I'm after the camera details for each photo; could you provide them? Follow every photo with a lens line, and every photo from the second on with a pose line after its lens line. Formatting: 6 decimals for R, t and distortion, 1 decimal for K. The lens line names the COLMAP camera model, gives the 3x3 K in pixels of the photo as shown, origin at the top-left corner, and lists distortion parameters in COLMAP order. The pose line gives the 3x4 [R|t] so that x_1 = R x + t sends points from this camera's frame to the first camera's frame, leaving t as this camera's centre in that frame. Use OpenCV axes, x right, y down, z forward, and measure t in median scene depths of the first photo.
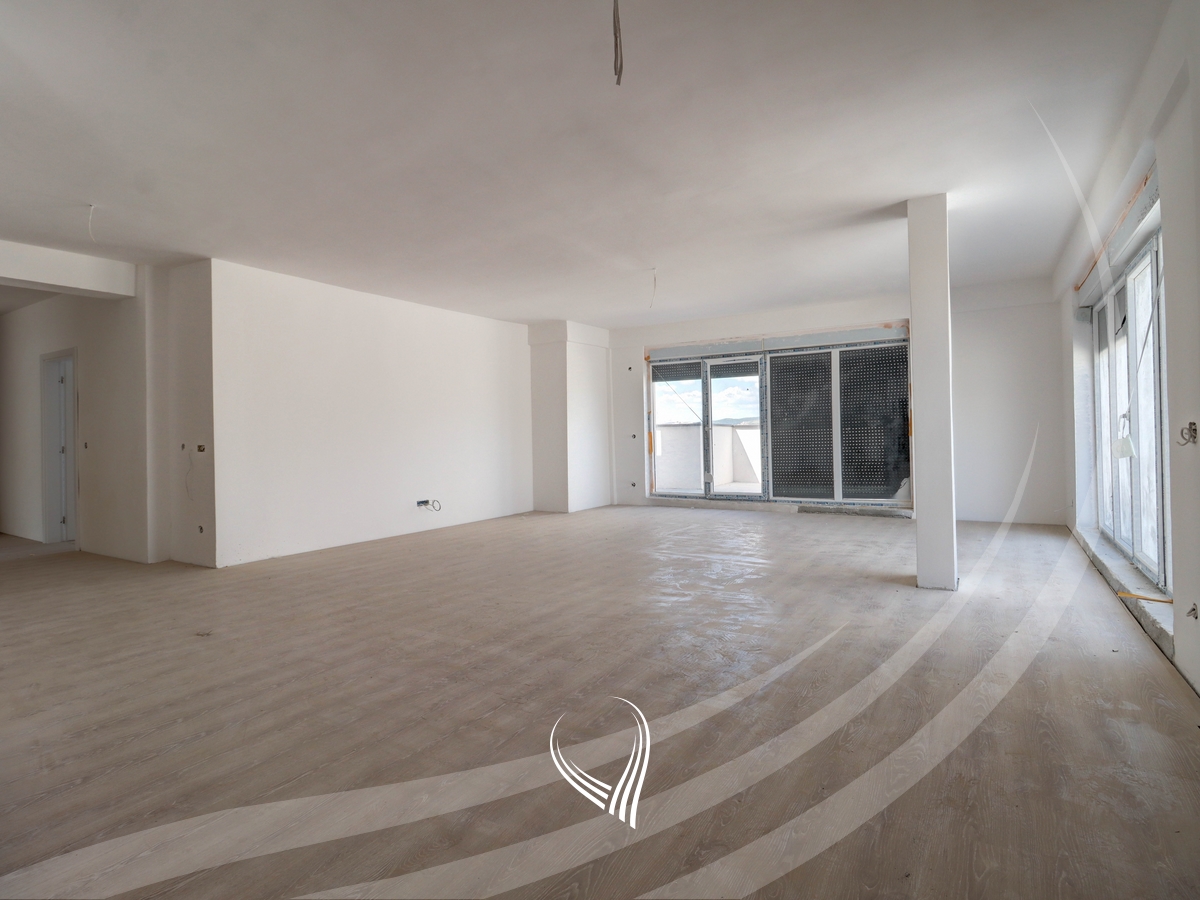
lens RADIAL K [[625.8, 0, 598.3], [0, 625.8, 440.7], [0, 0, 1]] dist [-0.004322, -0.000634]
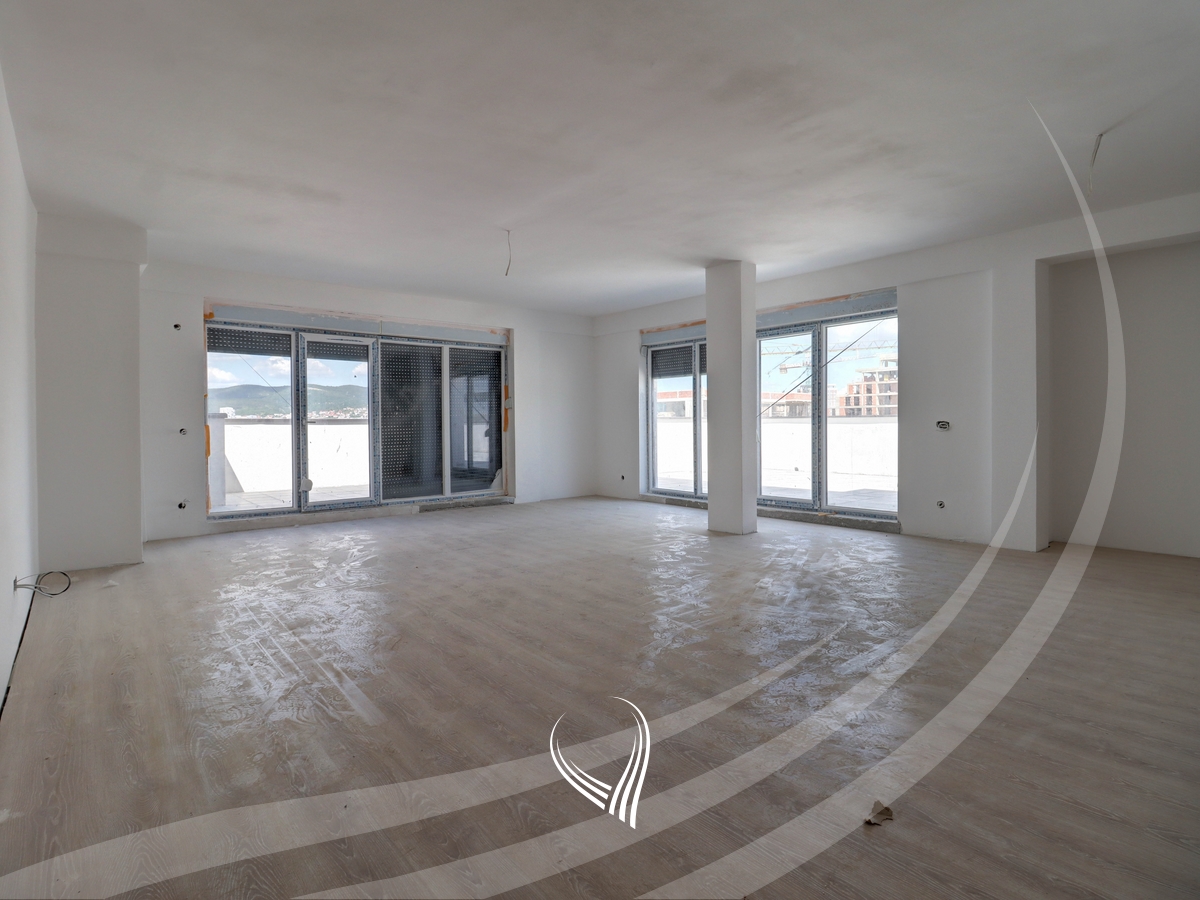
lens RADIAL K [[625.8, 0, 596.2], [0, 625.8, 449.9], [0, 0, 1]] dist [-0.004322, -0.000634]
pose [[0.316007, -0.022563, 0.948488, -0.473869], [0.011899, 0.999733, 0.019818, 0.004468], [-0.948682, 0.005023, 0.316191, 0.432620]]
